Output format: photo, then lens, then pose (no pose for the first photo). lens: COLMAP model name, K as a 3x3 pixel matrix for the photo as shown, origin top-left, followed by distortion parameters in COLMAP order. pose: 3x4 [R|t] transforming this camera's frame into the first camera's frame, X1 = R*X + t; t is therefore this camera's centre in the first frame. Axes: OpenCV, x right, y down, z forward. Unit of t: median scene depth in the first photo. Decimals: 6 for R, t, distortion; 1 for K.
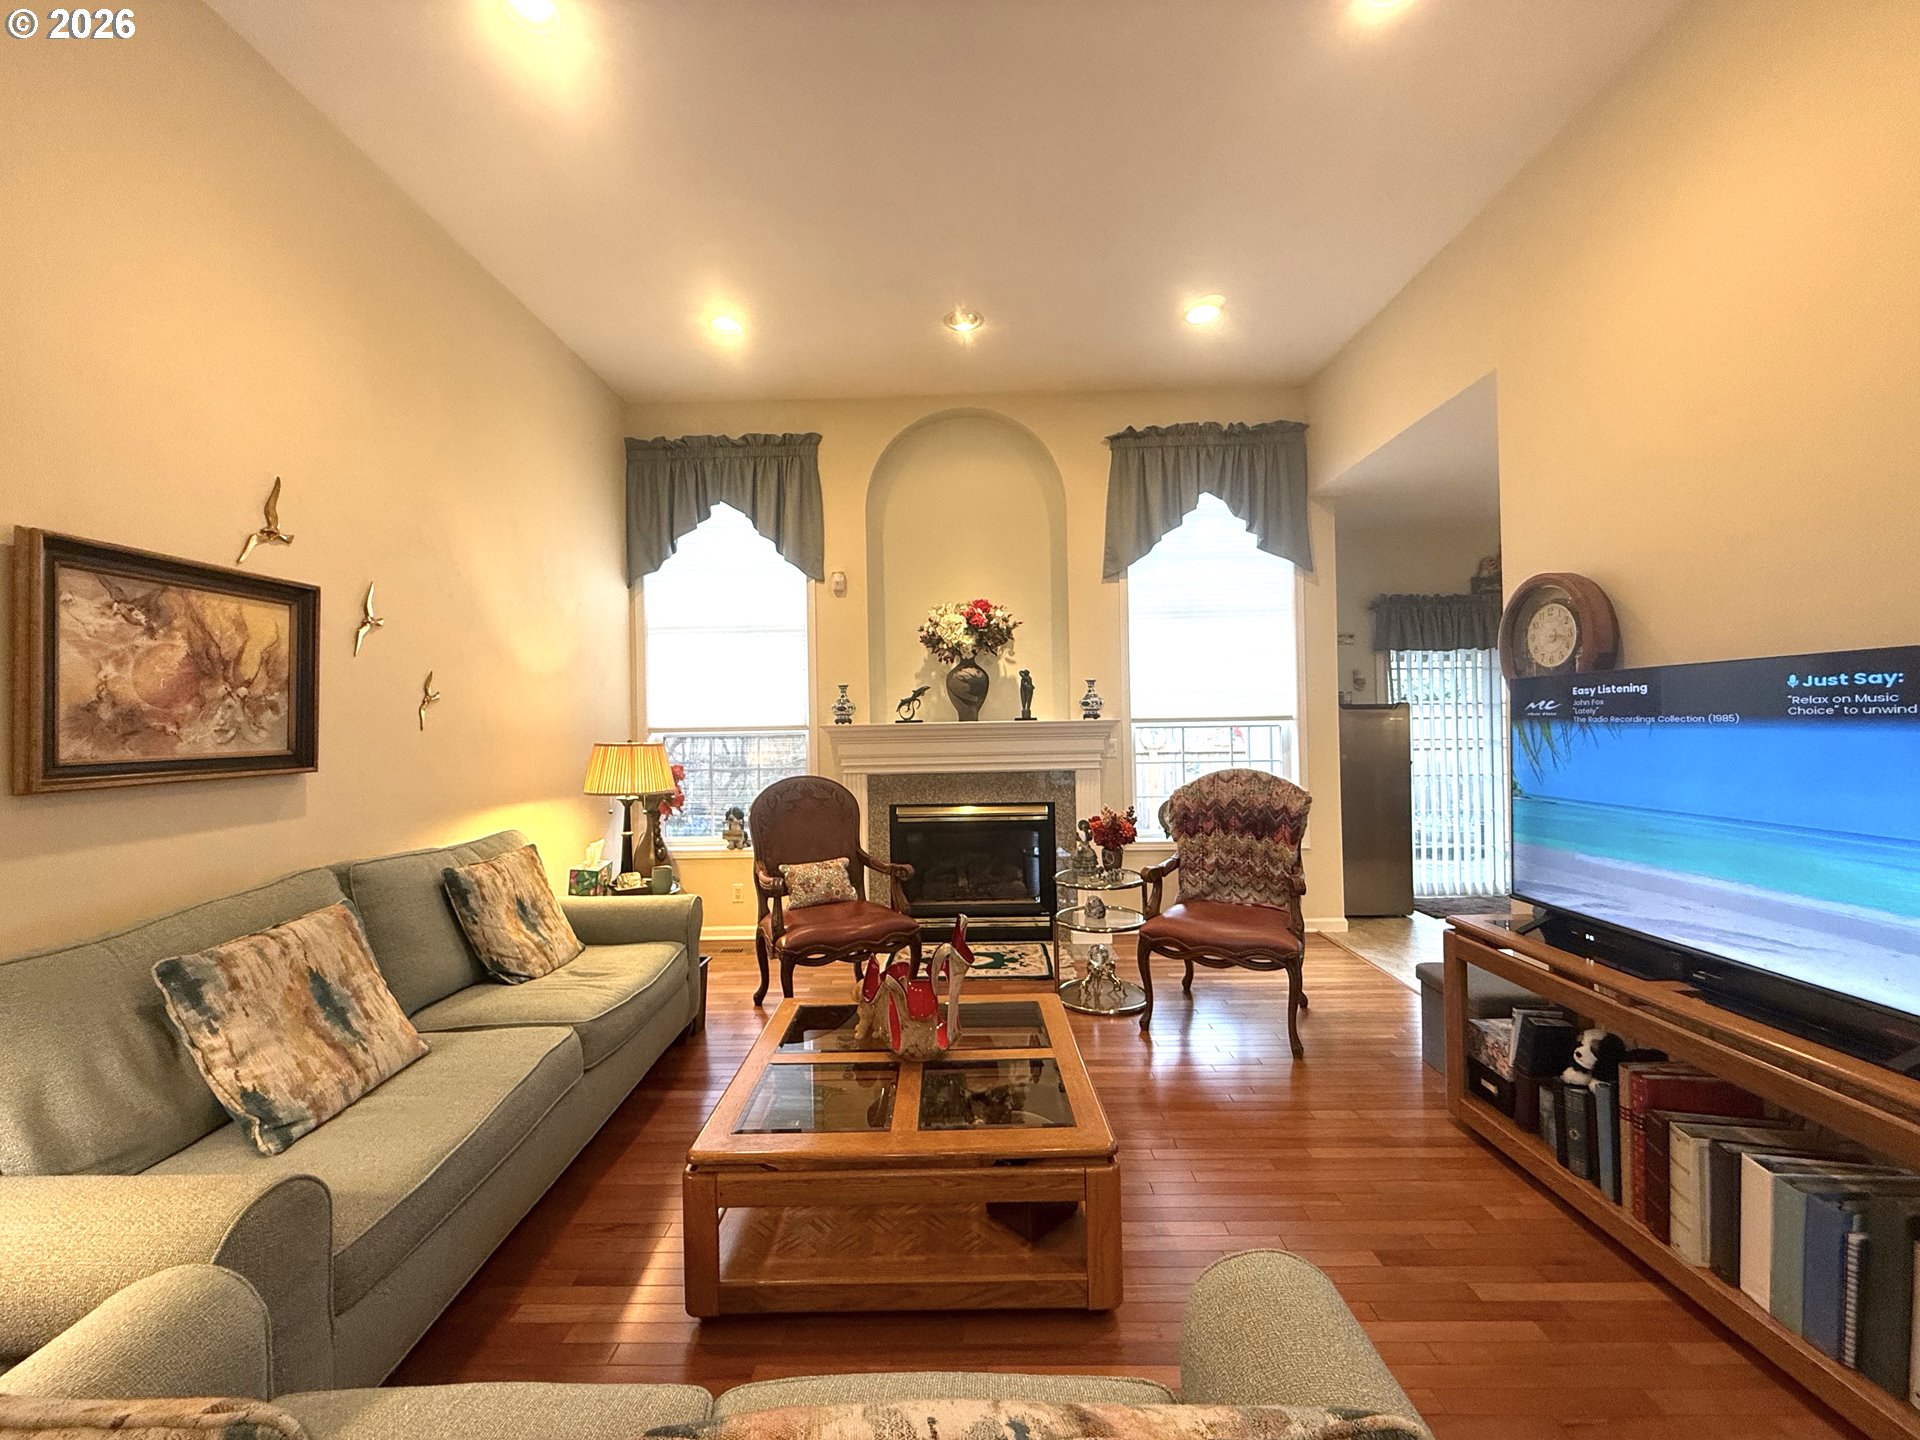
lens RADIAL K [[764.5, 0, 965.4], [0, 764.5, 714.9], [0, 0, 1]] dist [-0.001001, 0.000188]
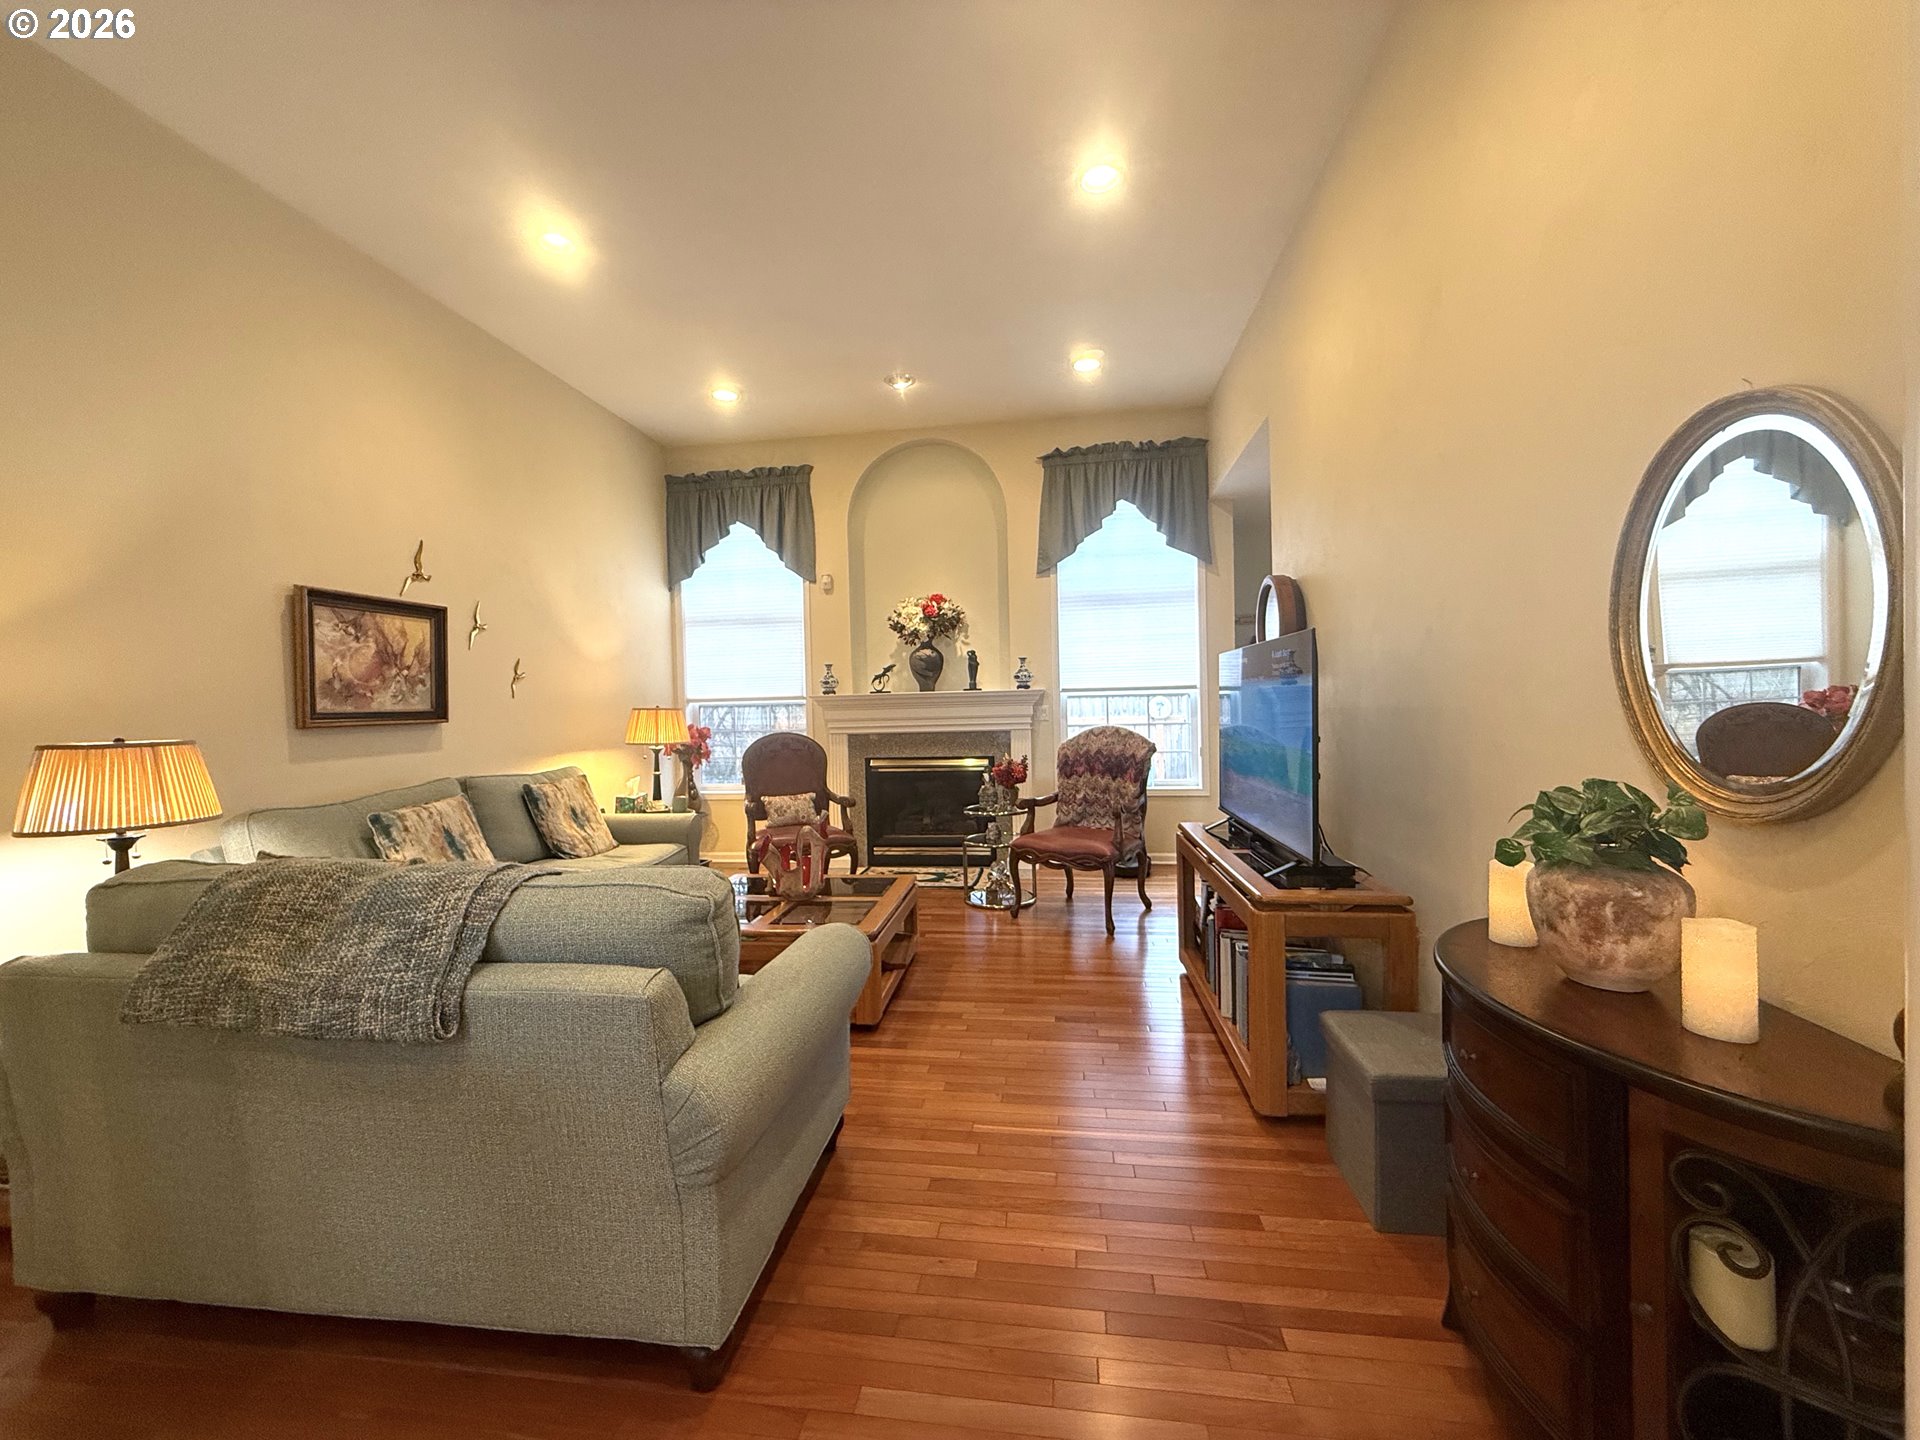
lens RADIAL K [[764.5, 0, 965.6], [0, 764.5, 711.9], [0, 0, 1]] dist [-0.001001, 0.000188]
pose [[0.992487, -0.004410, -0.122273, 0.226749], [0.007514, 0.999661, 0.024939, 0.010898], [0.122121, -0.025670, 0.992183, -0.244368]]
